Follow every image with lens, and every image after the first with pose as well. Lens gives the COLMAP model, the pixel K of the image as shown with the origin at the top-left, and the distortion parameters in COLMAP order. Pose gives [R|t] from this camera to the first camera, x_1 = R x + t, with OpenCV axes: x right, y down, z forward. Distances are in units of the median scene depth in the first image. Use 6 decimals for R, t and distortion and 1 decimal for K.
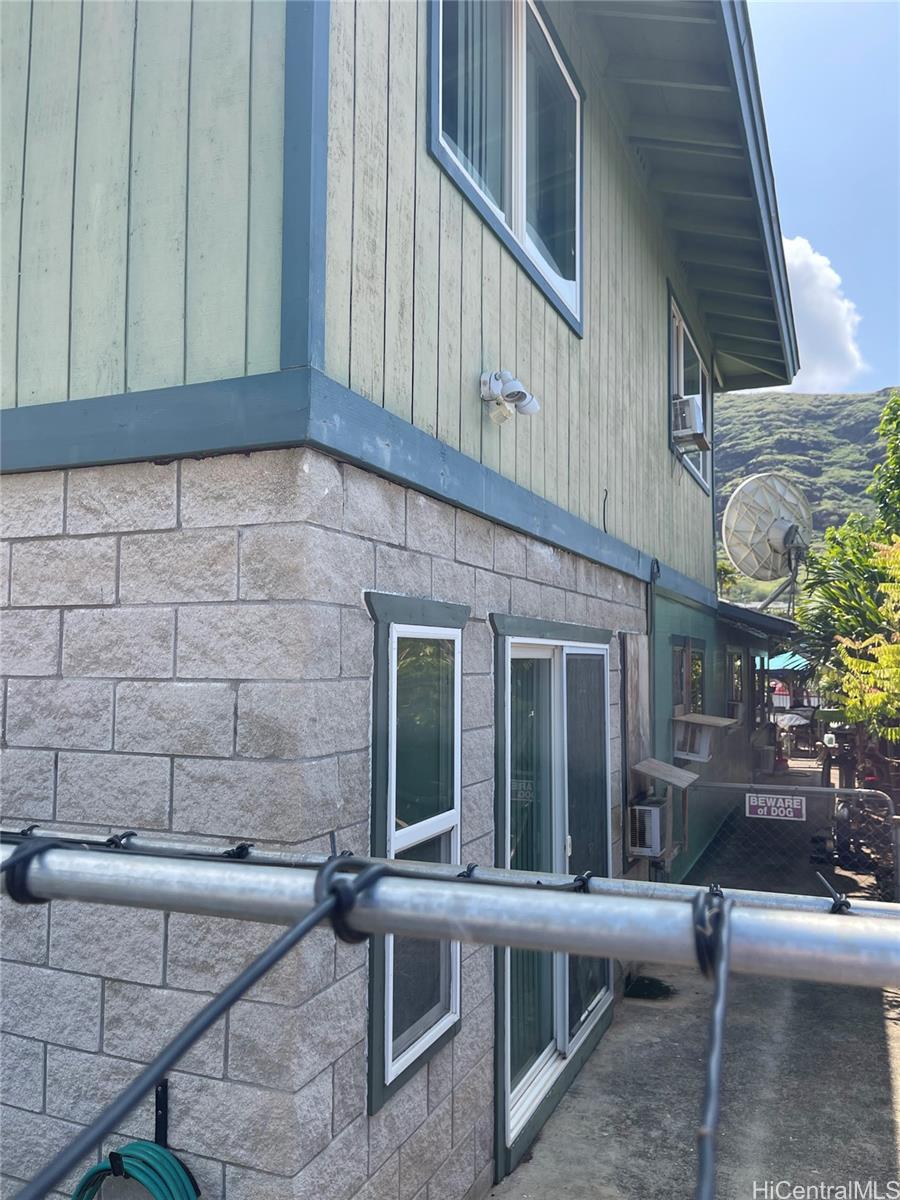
lens RADIAL K [[920.9, 0, 450.0], [0, 920.9, 600.0], [0, 0, 1]] dist [0.082699, -0.104806]
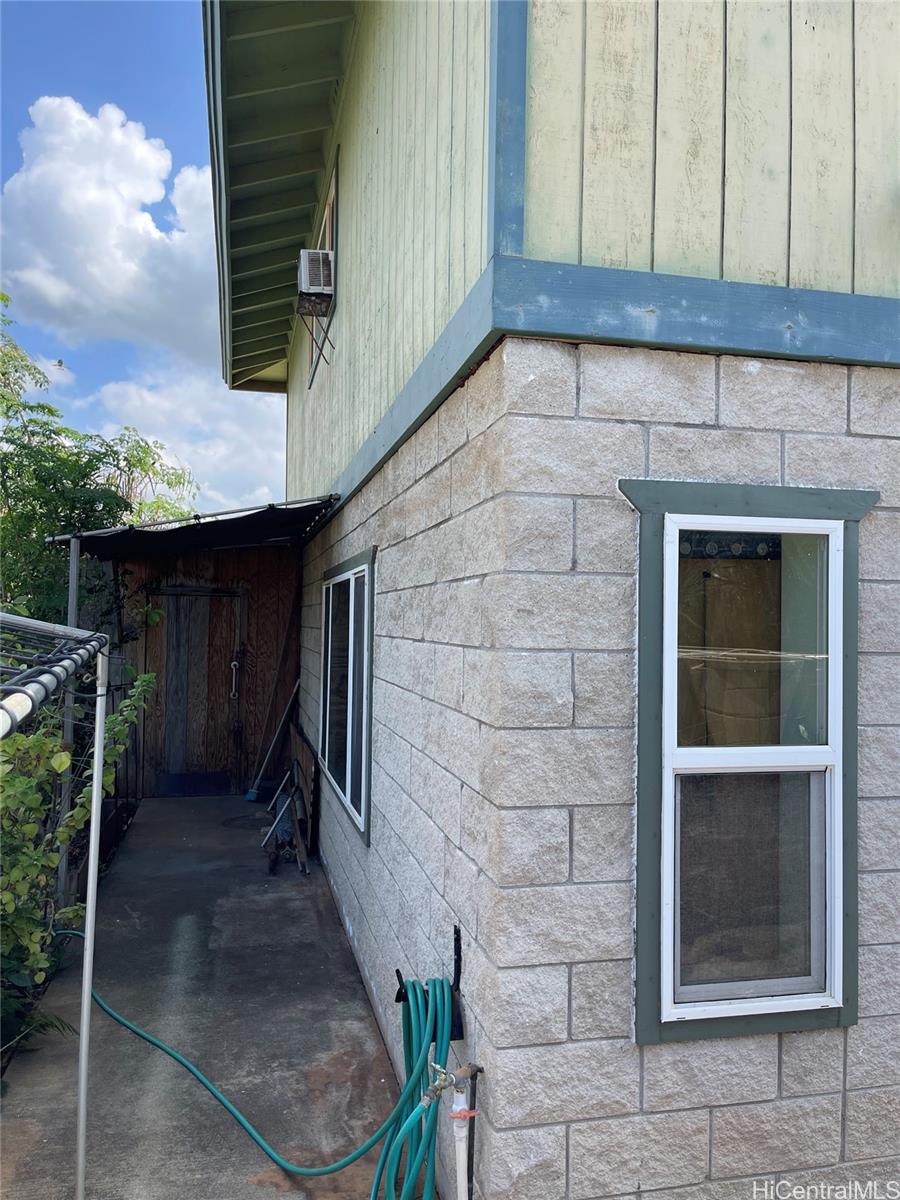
lens RADIAL K [[920.9, 0, 450.0], [0, 920.9, 600.0], [0, 0, 1]] dist [0.082699, -0.104806]
pose [[0.584968, -0.015492, -0.810908, 0.558940], [0.039049, 0.999196, 0.009081, 0.096467], [0.810116, -0.036977, 0.585103, 0.325121]]
